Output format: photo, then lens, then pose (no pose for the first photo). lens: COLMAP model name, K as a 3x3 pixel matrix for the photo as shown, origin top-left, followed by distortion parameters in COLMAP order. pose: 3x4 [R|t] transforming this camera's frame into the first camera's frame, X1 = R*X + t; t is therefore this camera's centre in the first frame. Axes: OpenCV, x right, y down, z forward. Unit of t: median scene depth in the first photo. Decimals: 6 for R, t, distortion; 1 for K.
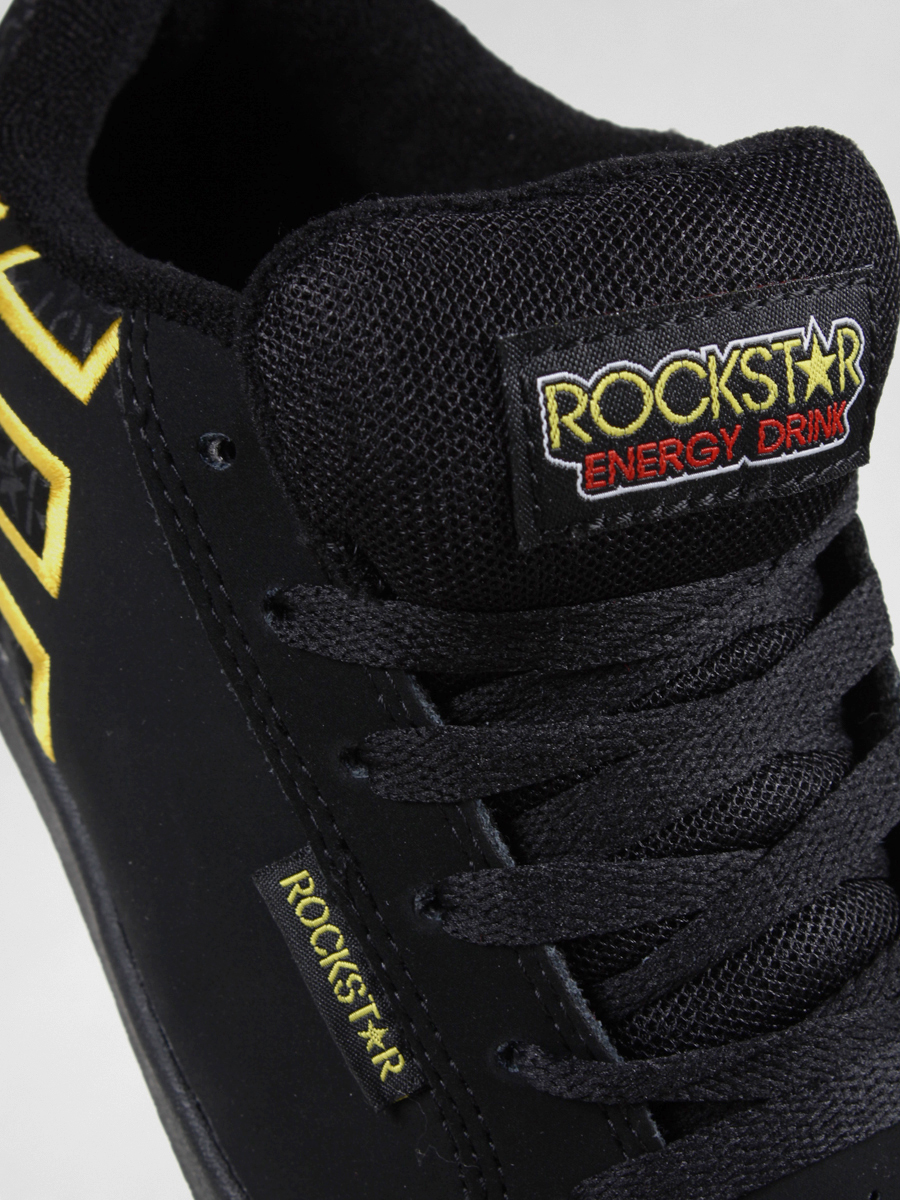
lens RADIAL K [[3094.8, 0, 450.0], [0, 3094.8, 600.0], [0, 0, 1]] dist [0.187561, 0.112560]
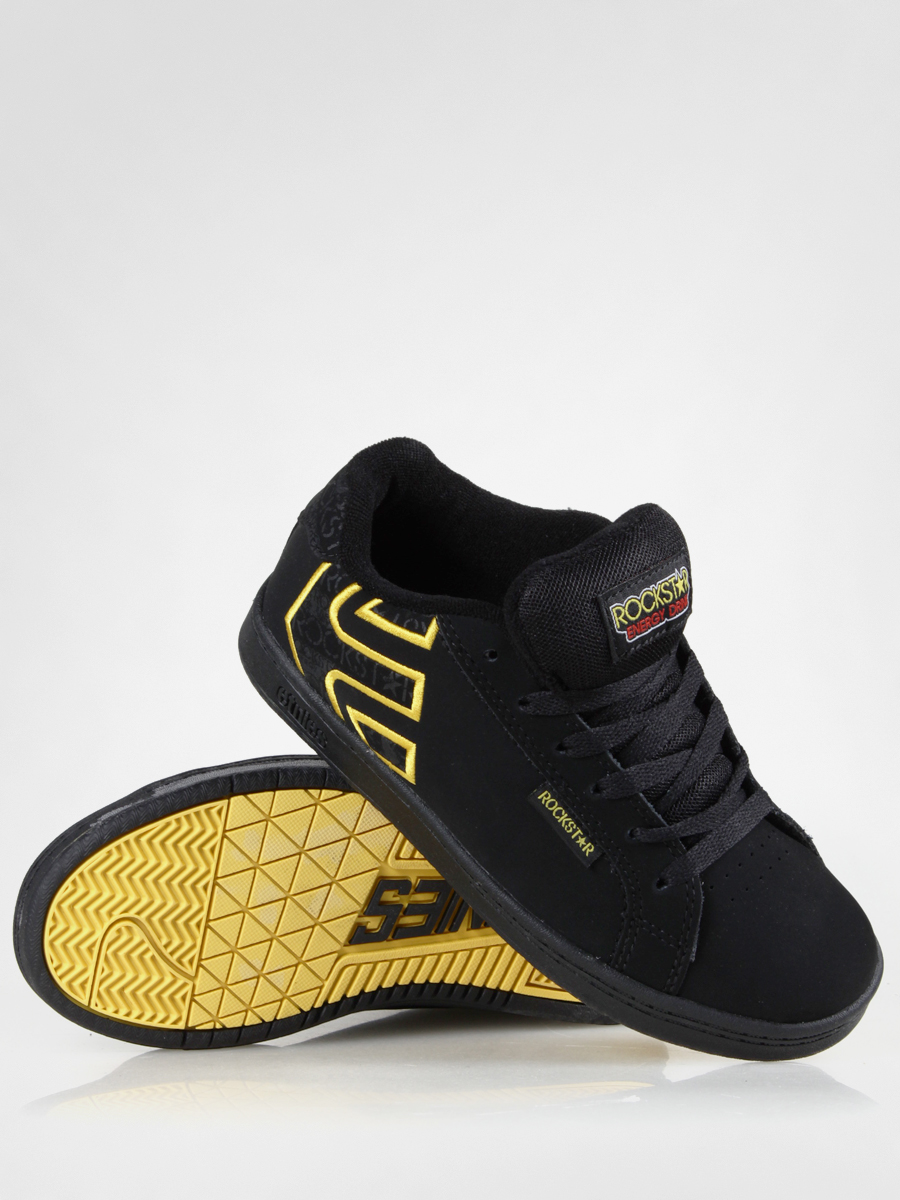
lens RADIAL K [[3094.8, 0, 450.0], [0, 3094.8, 600.0], [0, 0, 1]] dist [0.187561, 0.112560]
pose [[0.934323, -0.203915, 0.292334, -0.963104], [0.219584, 0.975358, -0.021456, -0.044821], [-0.280755, 0.084239, 0.956075, -1.791419]]
